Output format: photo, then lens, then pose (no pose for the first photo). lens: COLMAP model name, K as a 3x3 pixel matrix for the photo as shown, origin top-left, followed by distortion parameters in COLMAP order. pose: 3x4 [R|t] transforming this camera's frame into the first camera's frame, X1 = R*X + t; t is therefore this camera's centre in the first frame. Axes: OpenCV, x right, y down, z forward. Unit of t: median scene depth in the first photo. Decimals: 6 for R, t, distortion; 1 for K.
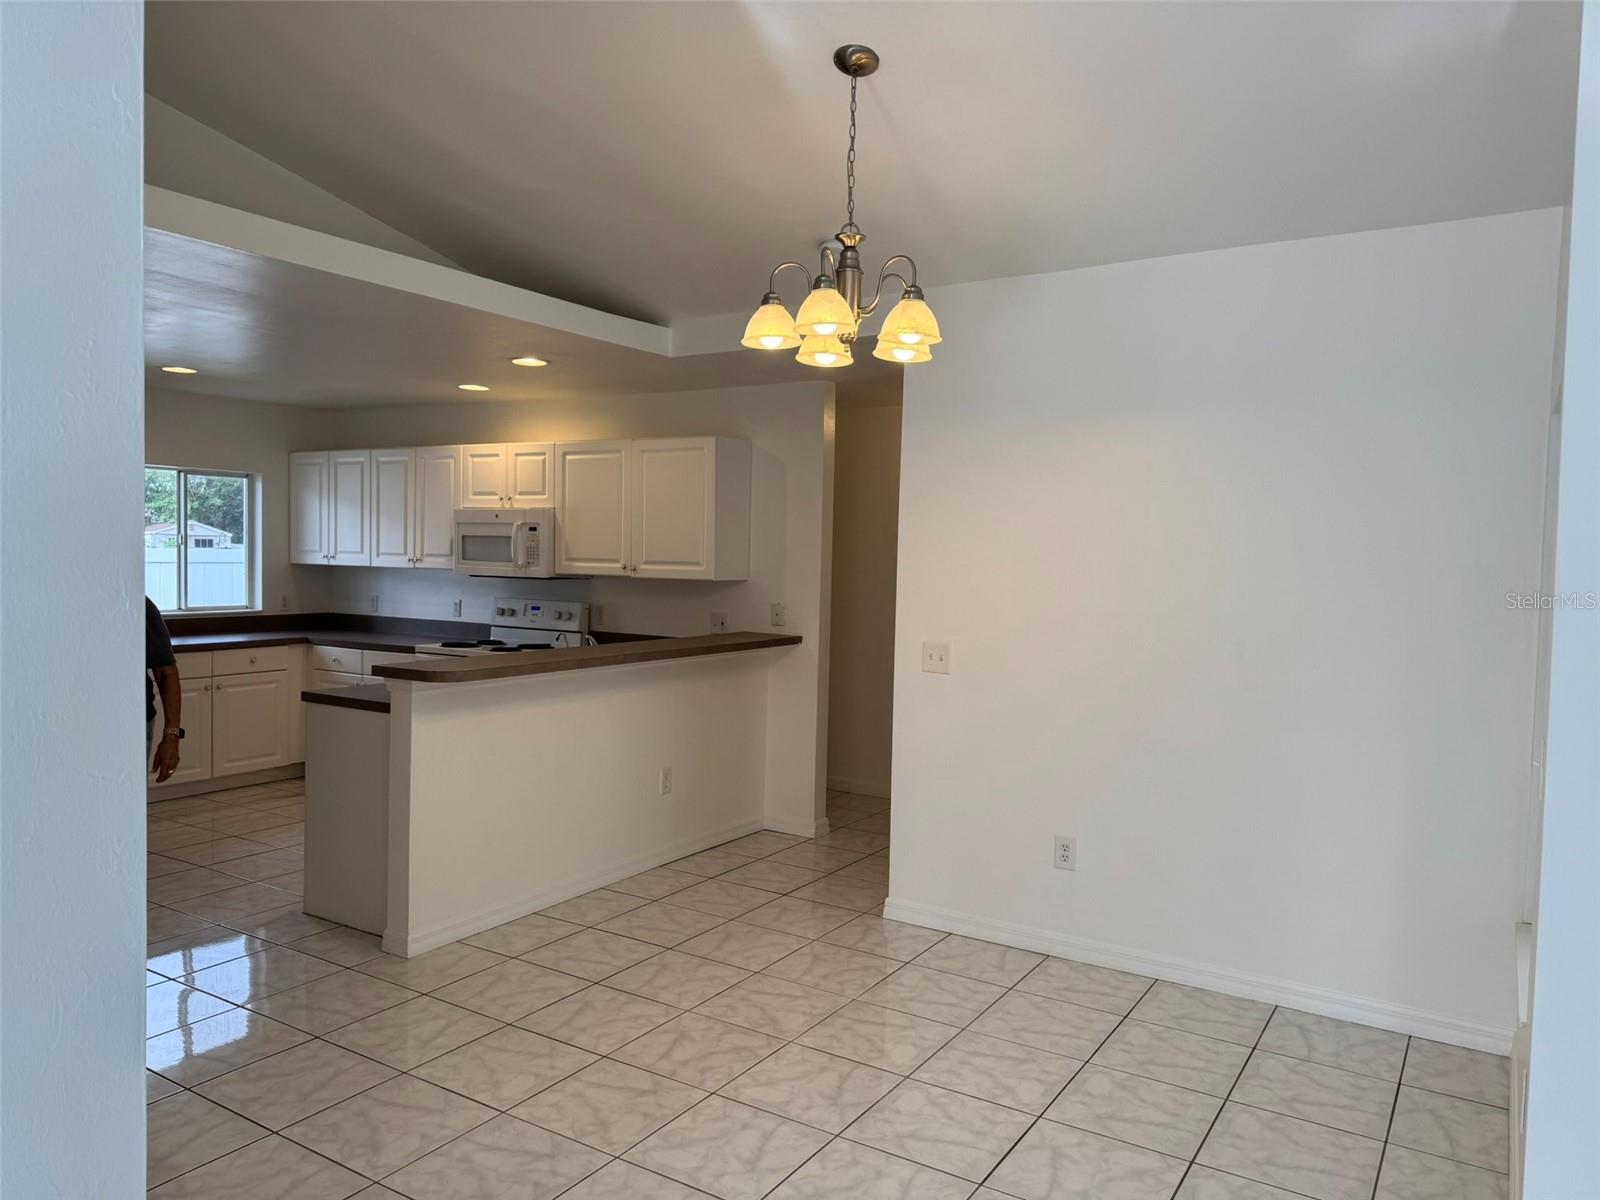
lens RADIAL K [[1130.7, 0, 811.9], [0, 1130.7, 608.0], [0, 0, 1]] dist [0.074976, -0.087425]
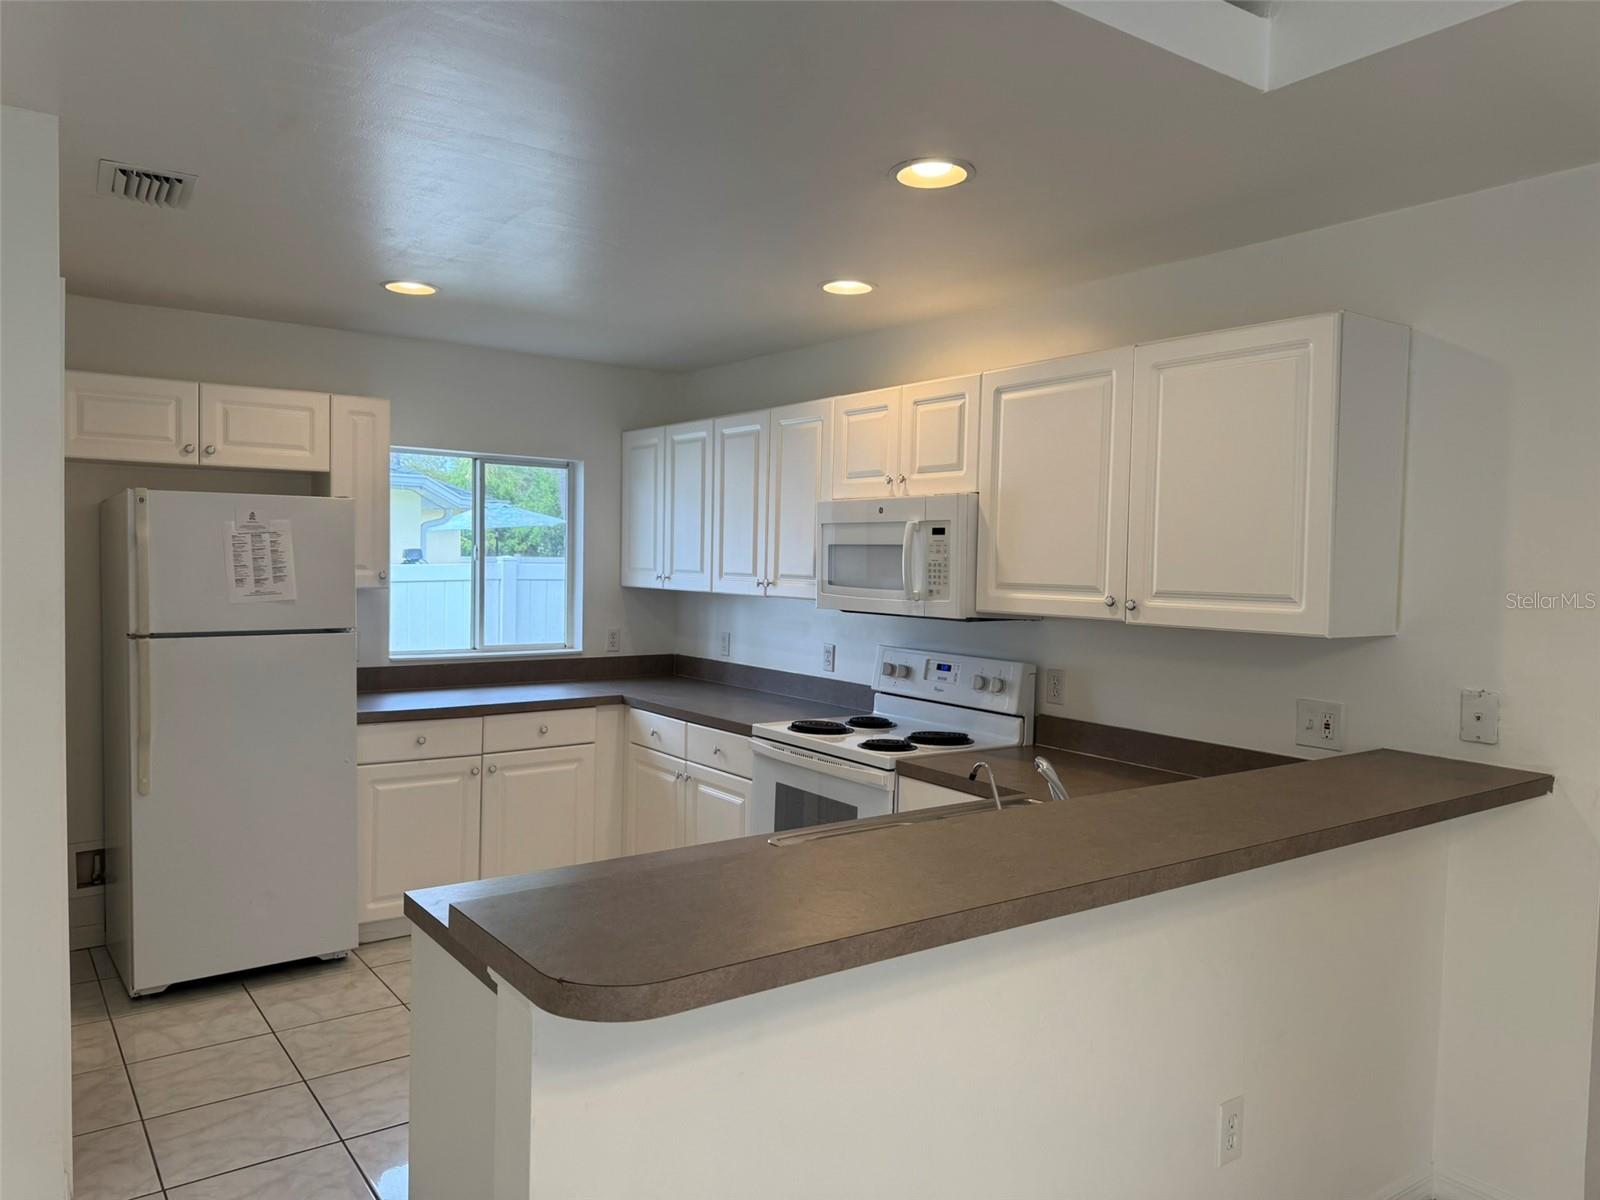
lens RADIAL K [[1130.7, 0, 812.2], [0, 1130.7, 605.4], [0, 0, 1]] dist [0.074976, -0.087425]
pose [[0.930638, 0.013648, -0.365687, -0.094958], [-0.019196, 0.999749, -0.011540, -0.024210], [0.365438, 0.017759, 0.930666, 0.437578]]
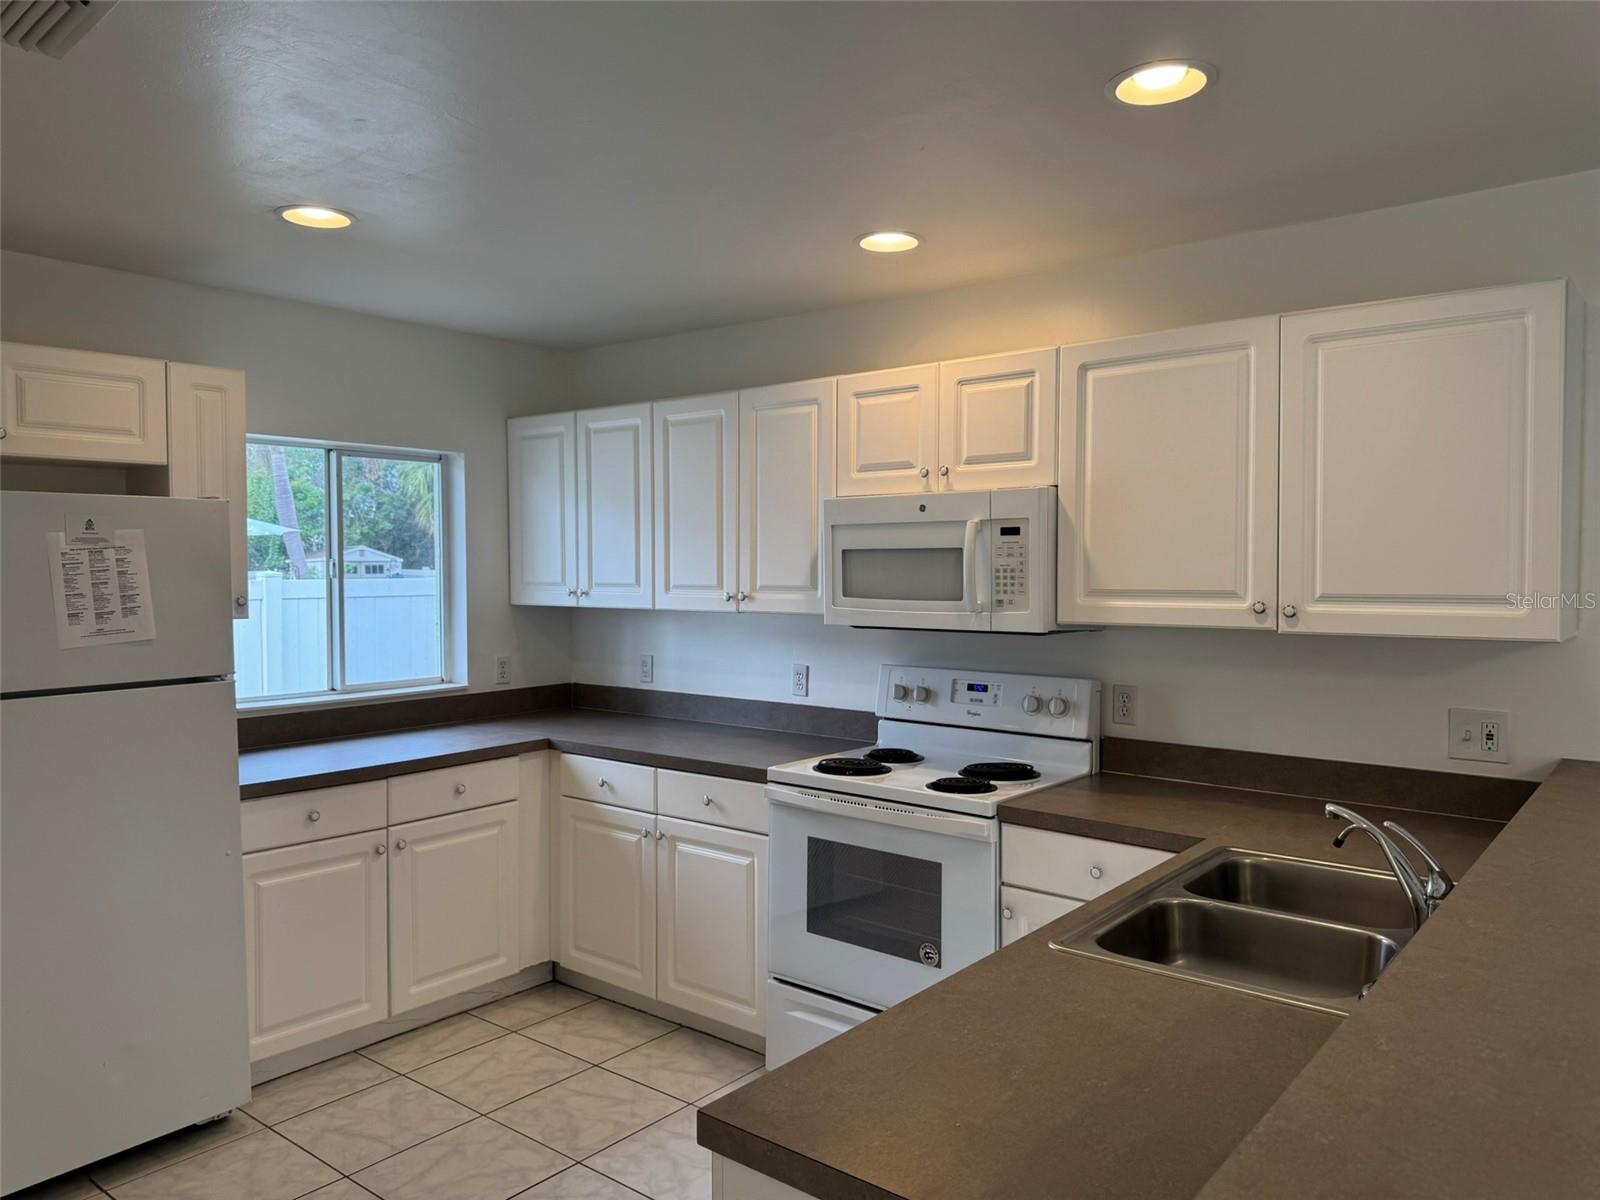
lens RADIAL K [[1130.7, 0, 815.6], [0, 1130.7, 605.4], [0, 0, 1]] dist [0.074976, -0.087425]
pose [[0.992765, -0.018308, -0.118670, -0.259258], [0.016571, 0.999741, -0.015605, -0.030710], [0.118924, 0.013525, 0.992811, 0.491945]]
